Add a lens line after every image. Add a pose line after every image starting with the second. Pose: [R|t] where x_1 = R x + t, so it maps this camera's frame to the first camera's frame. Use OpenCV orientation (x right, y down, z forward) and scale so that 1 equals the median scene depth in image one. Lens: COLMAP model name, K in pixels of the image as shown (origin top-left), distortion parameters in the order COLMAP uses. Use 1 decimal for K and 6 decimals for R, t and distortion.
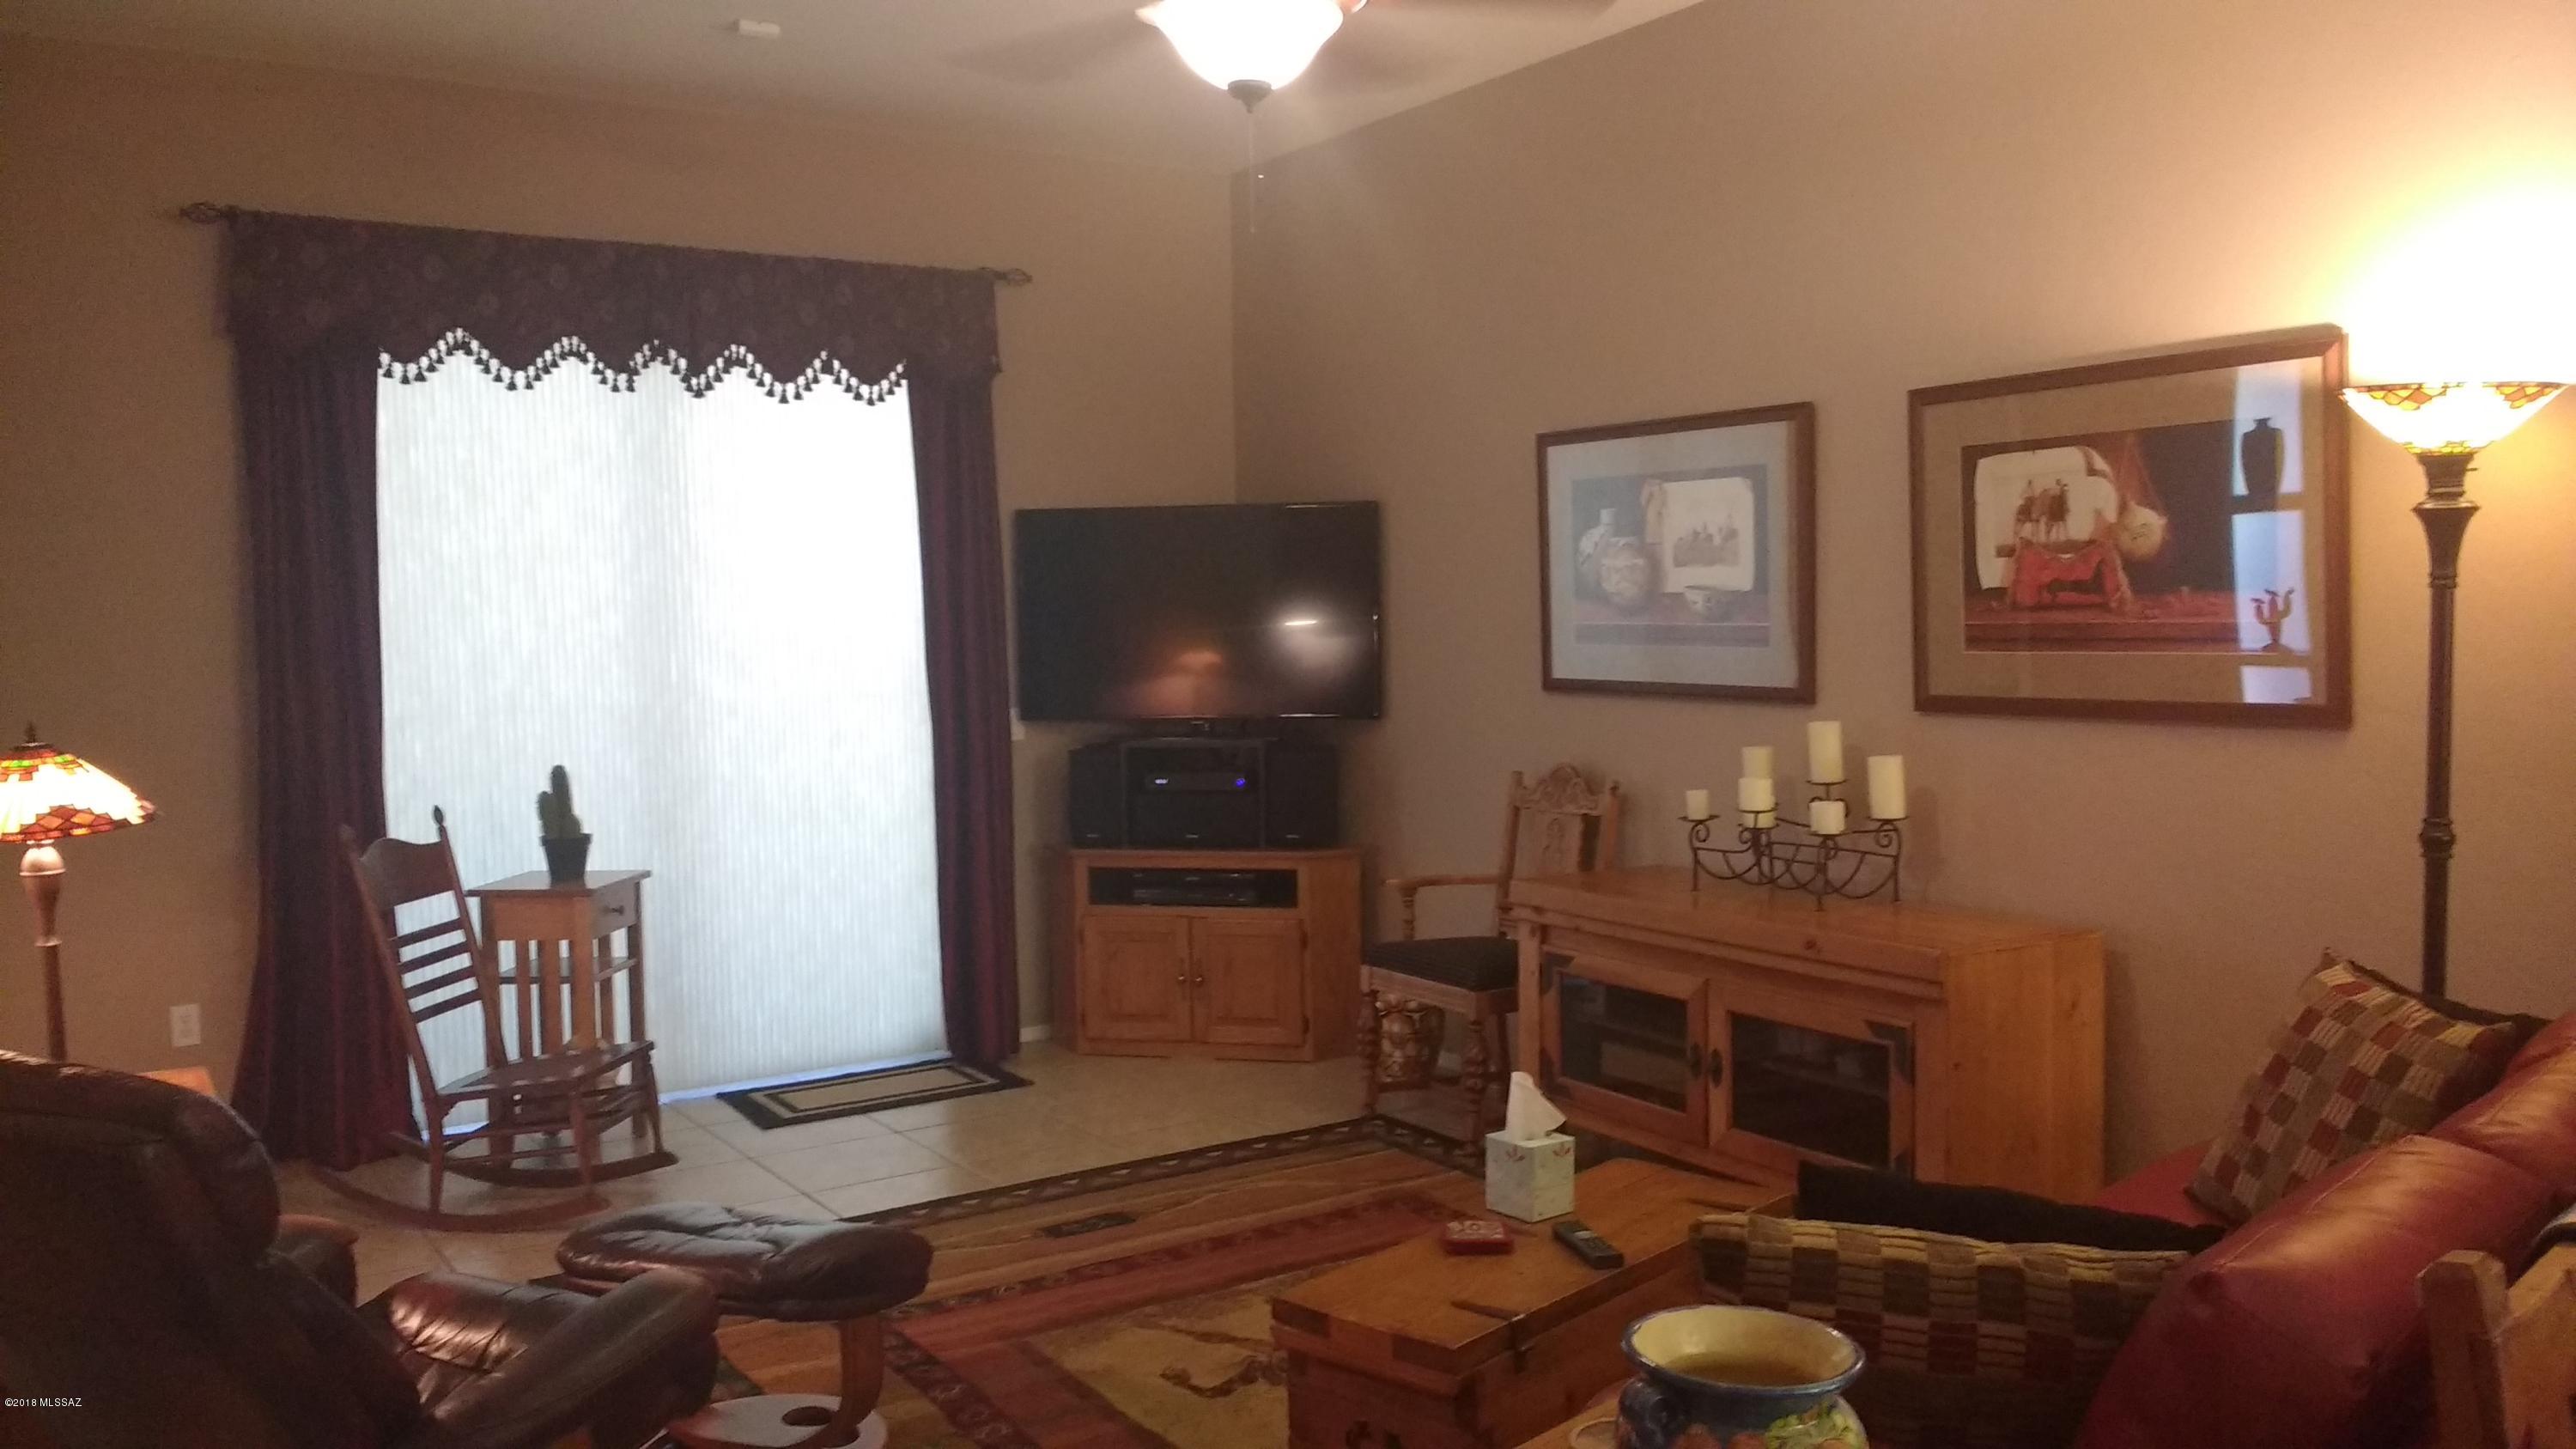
lens RADIAL K [[2009.7, 0, 1279.7], [0, 2009.7, 726.2], [0, 0, 1]] dist [0.127424, -0.196703]
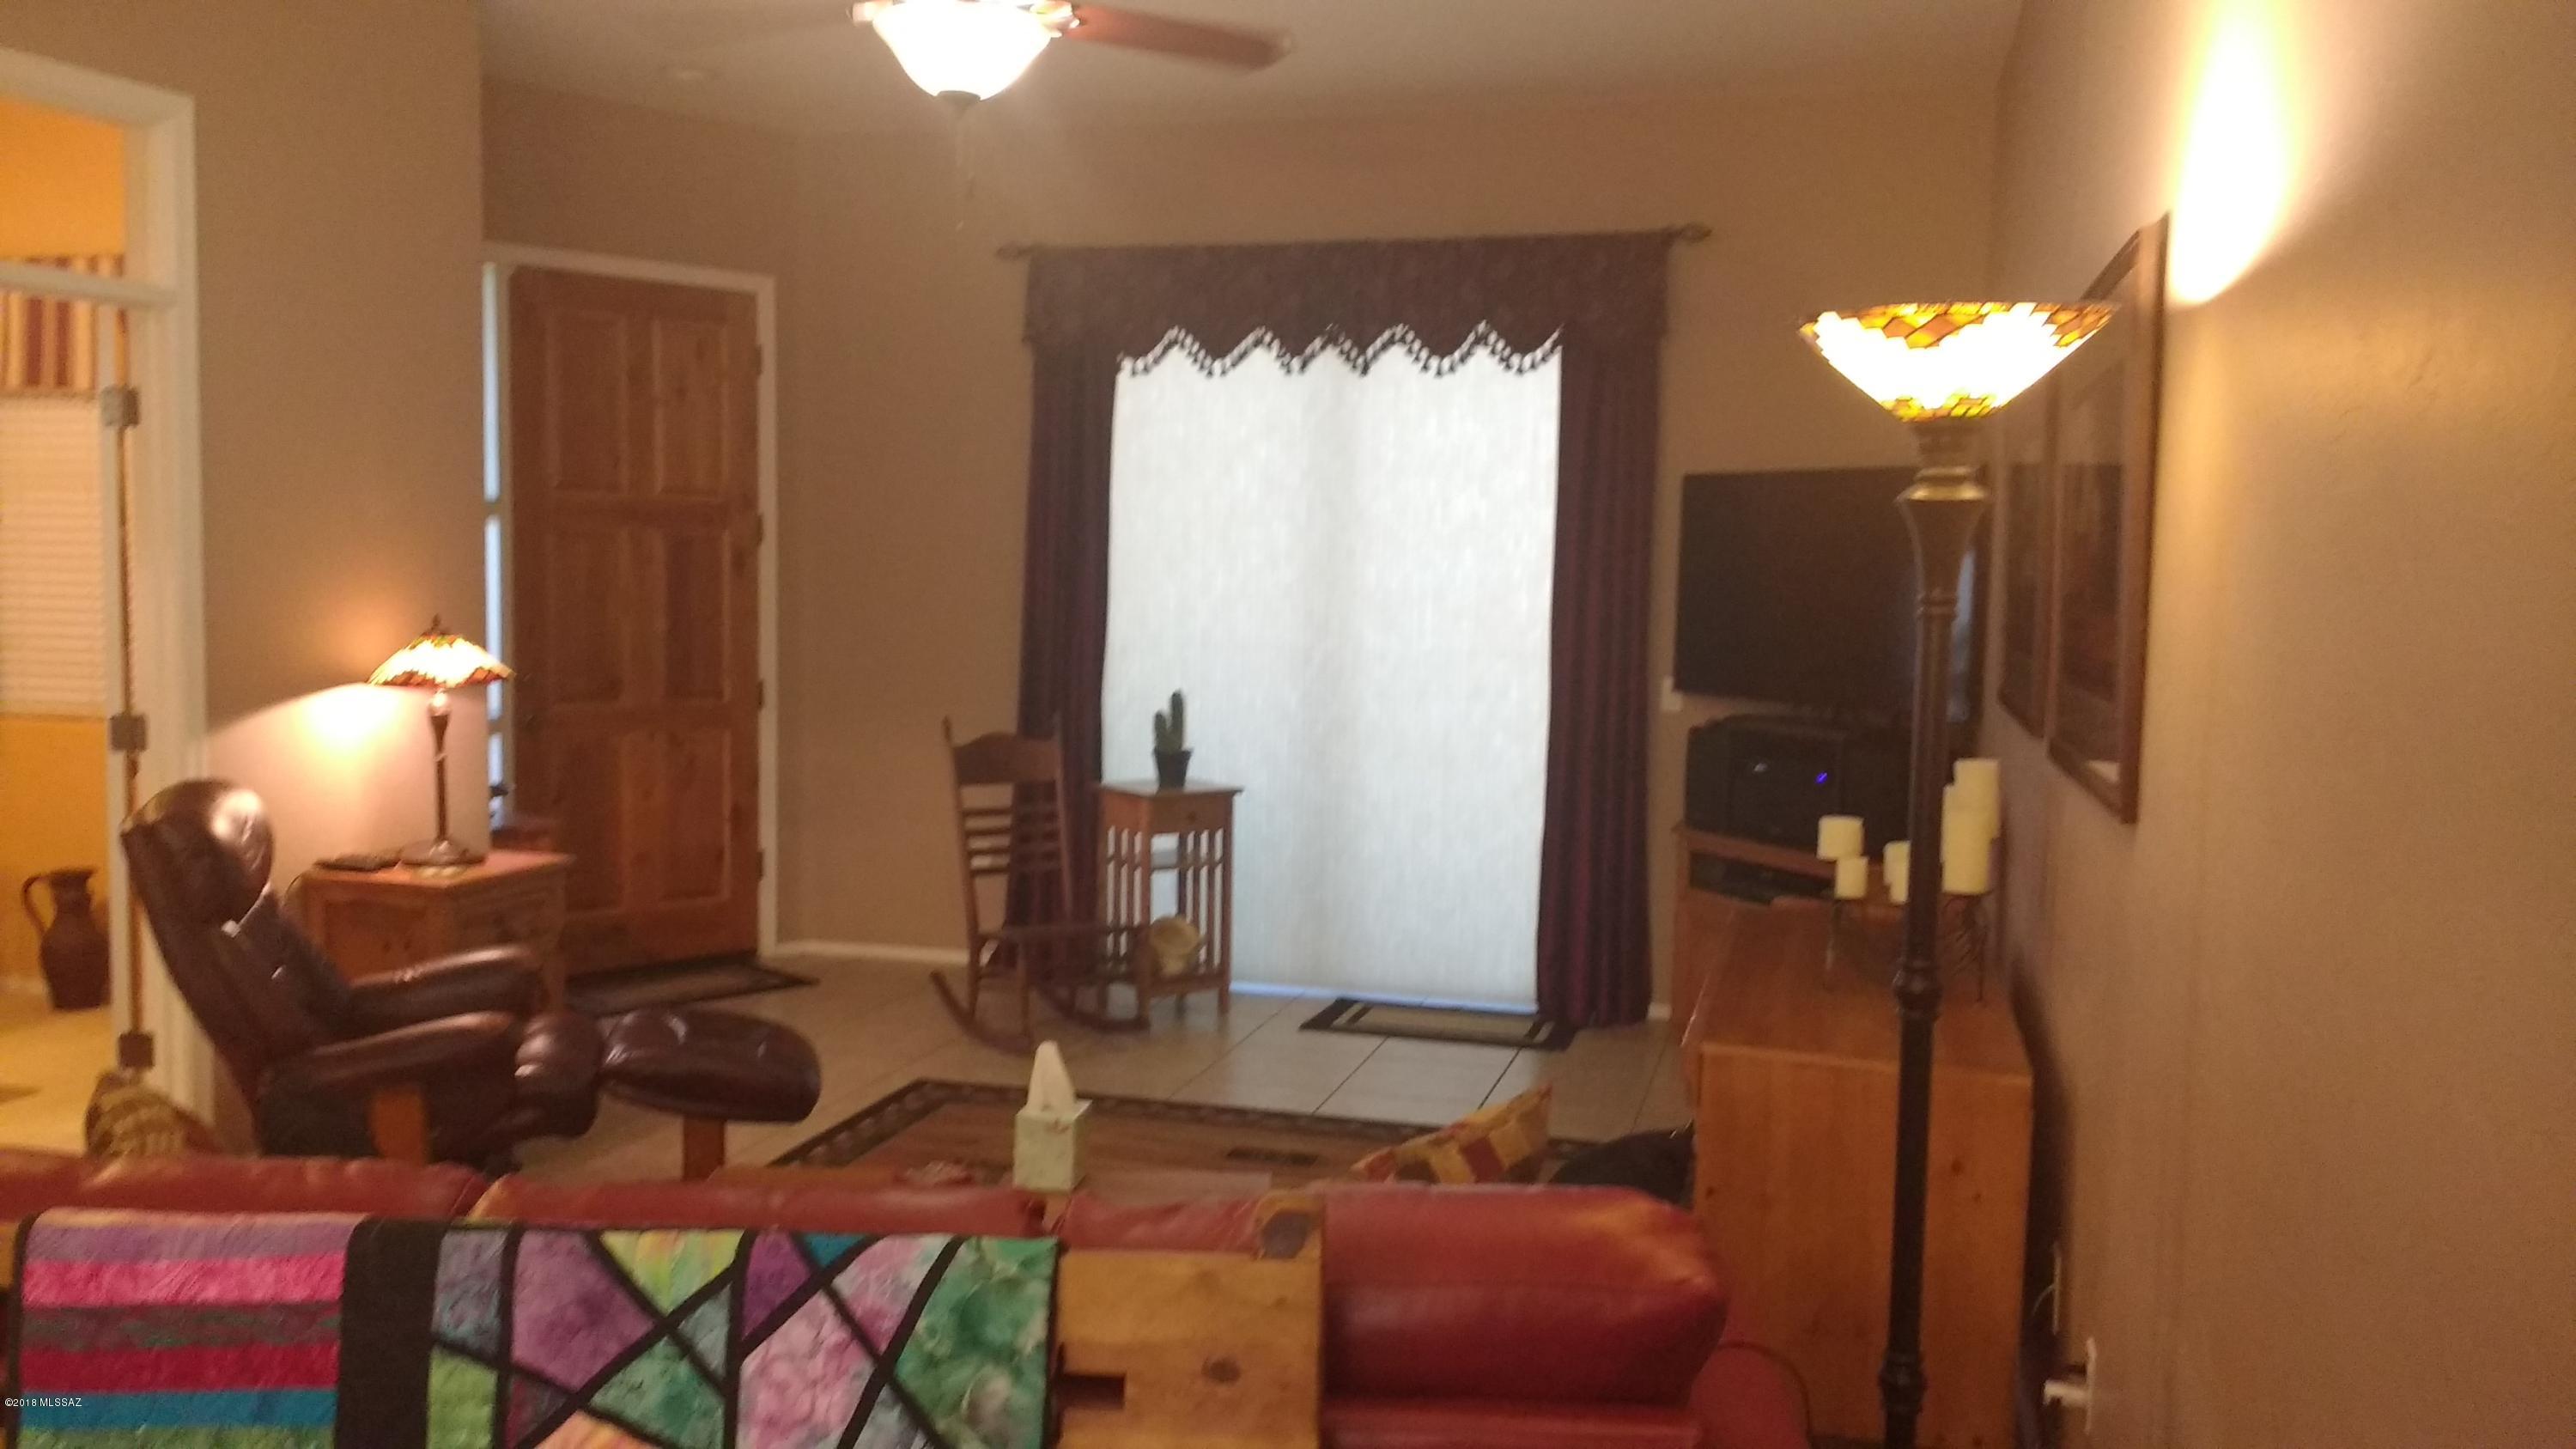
lens RADIAL K [[2009.7, 0, 1279.7], [0, 2009.7, 726.2], [0, 0, 1]] dist [0.127424, -0.196703]
pose [[0.669279, 0.086875, -0.737915, 0.512062], [-0.080264, 0.995783, 0.044436, -0.015507], [0.738663, 0.029488, 0.673430, 0.225267]]
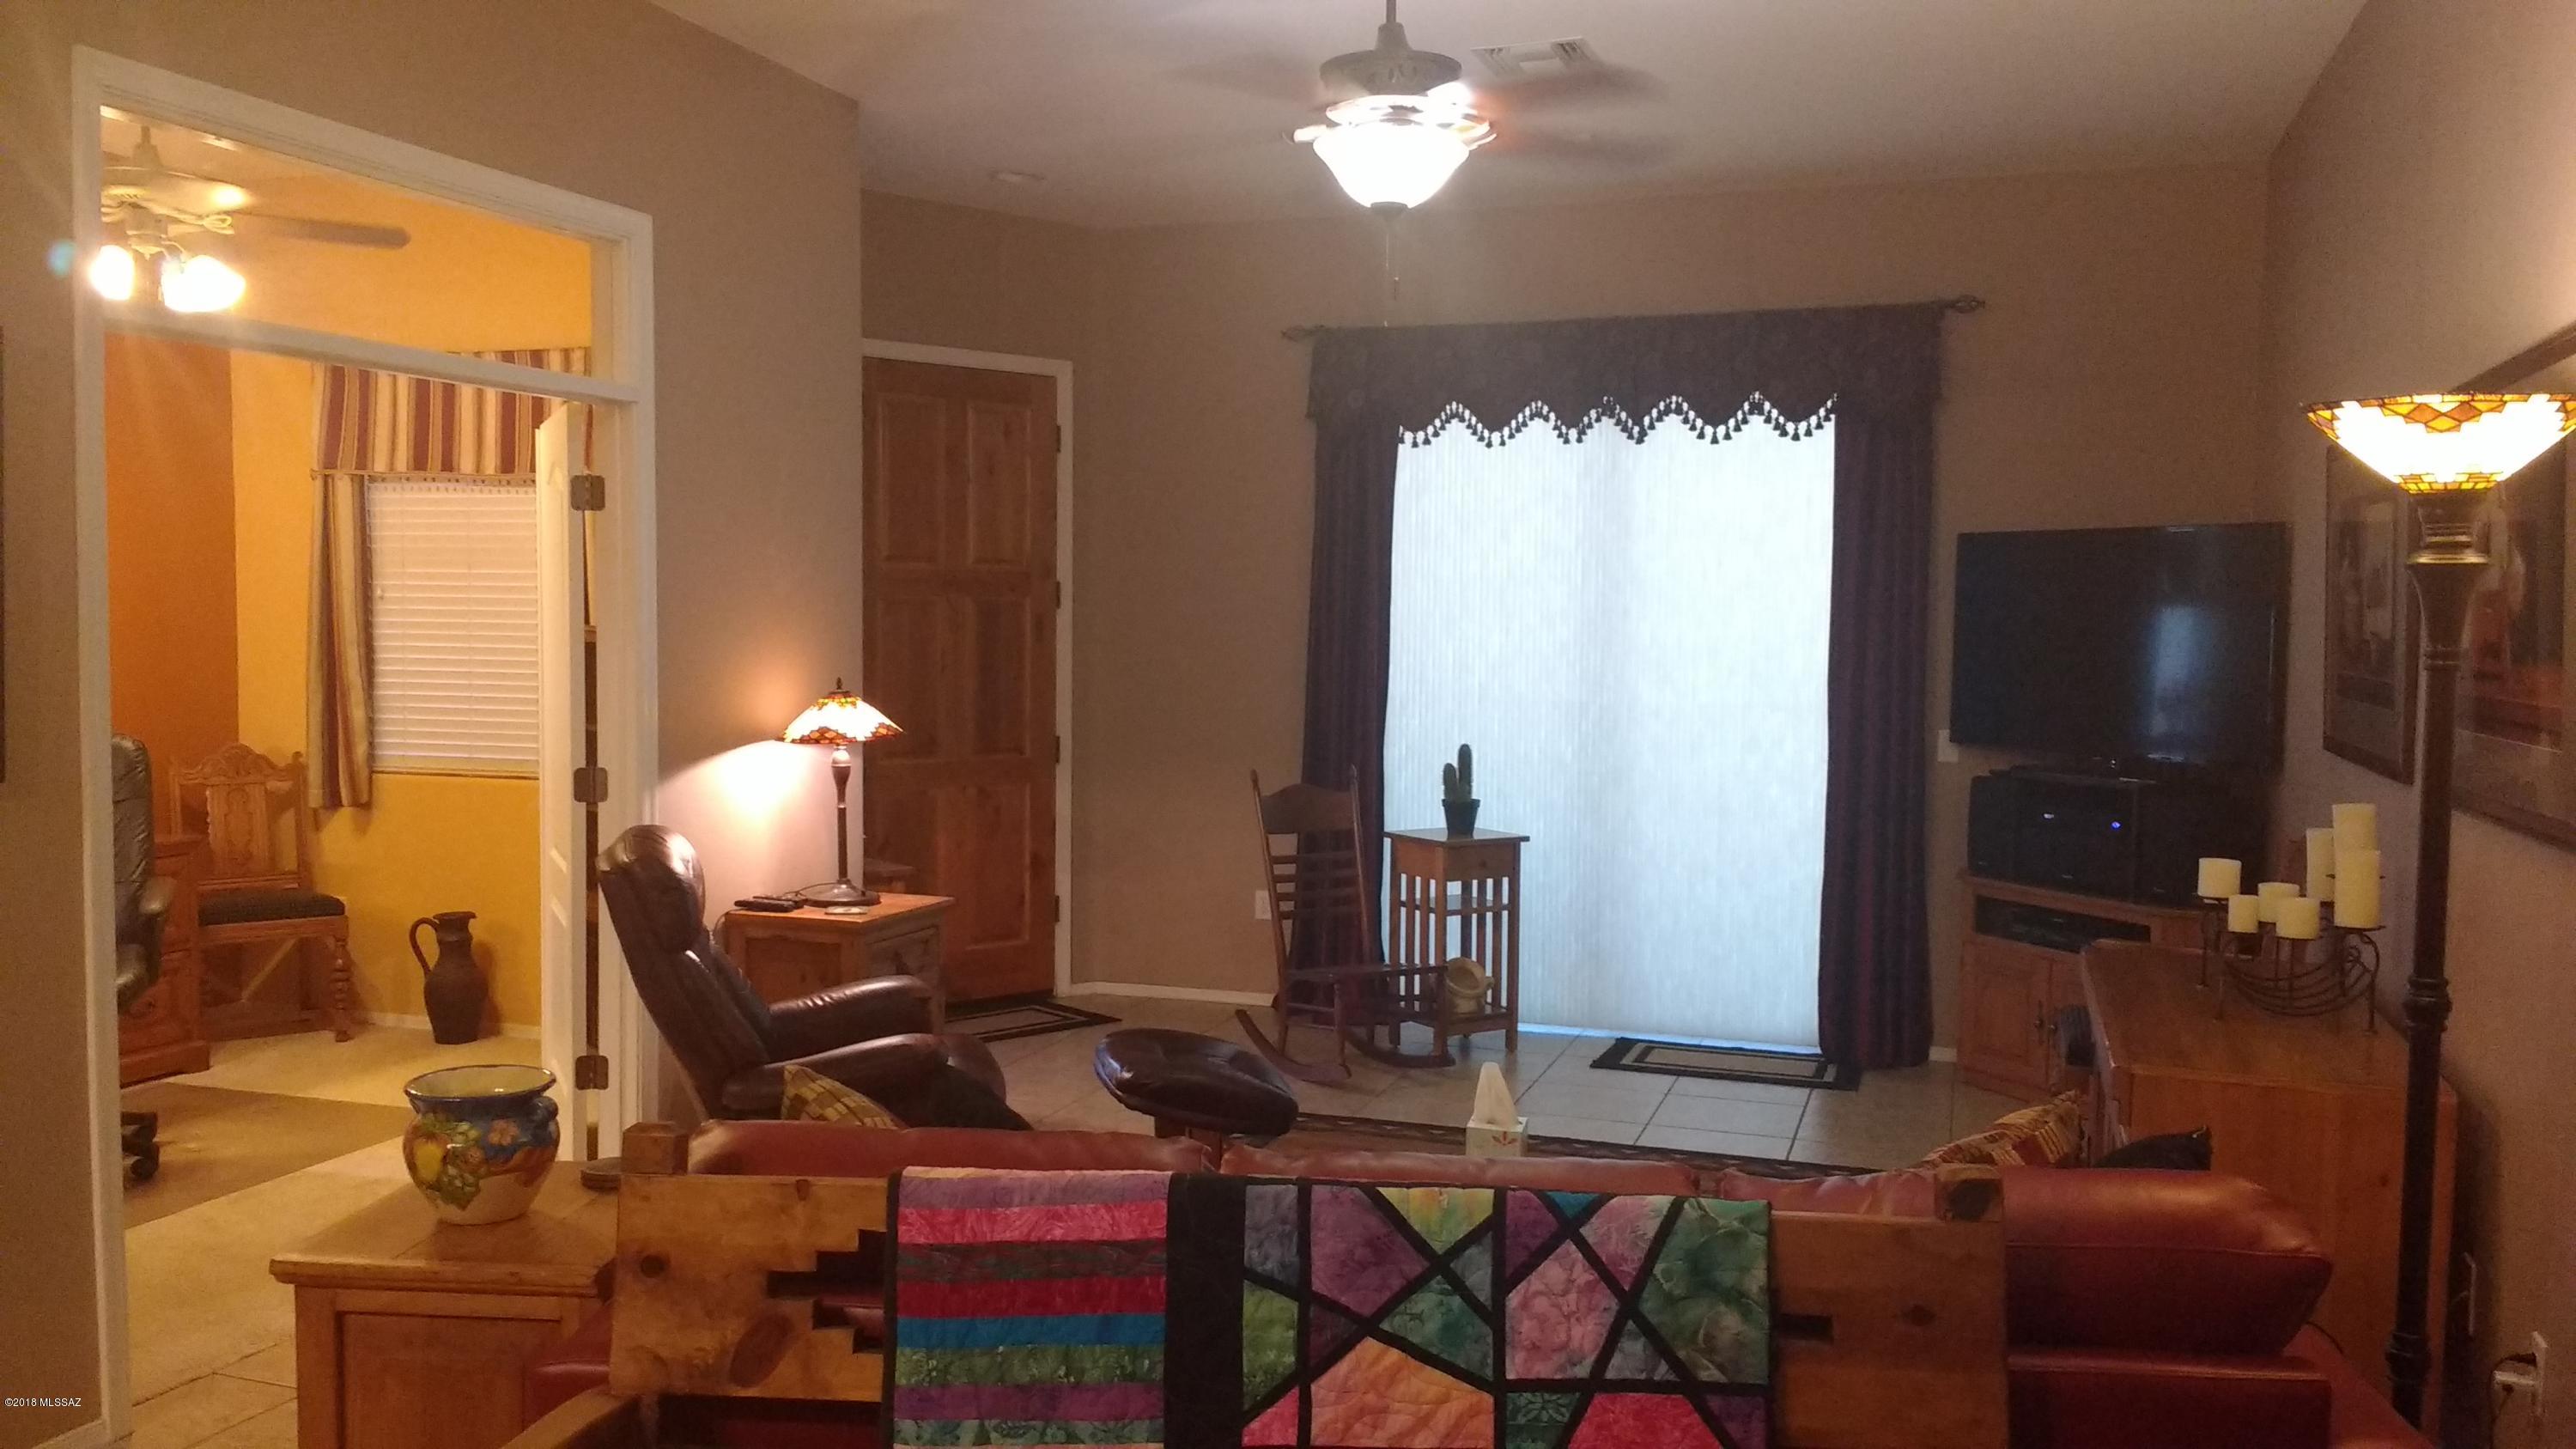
lens RADIAL K [[2009.7, 0, 1279.7], [0, 2009.7, 726.2], [0, 0, 1]] dist [0.127424, -0.196703]
pose [[0.631010, 0.062955, -0.773216, 0.490147], [-0.075333, 0.996964, 0.019694, -0.006710], [0.772108, 0.045822, 0.633837, 0.108727]]
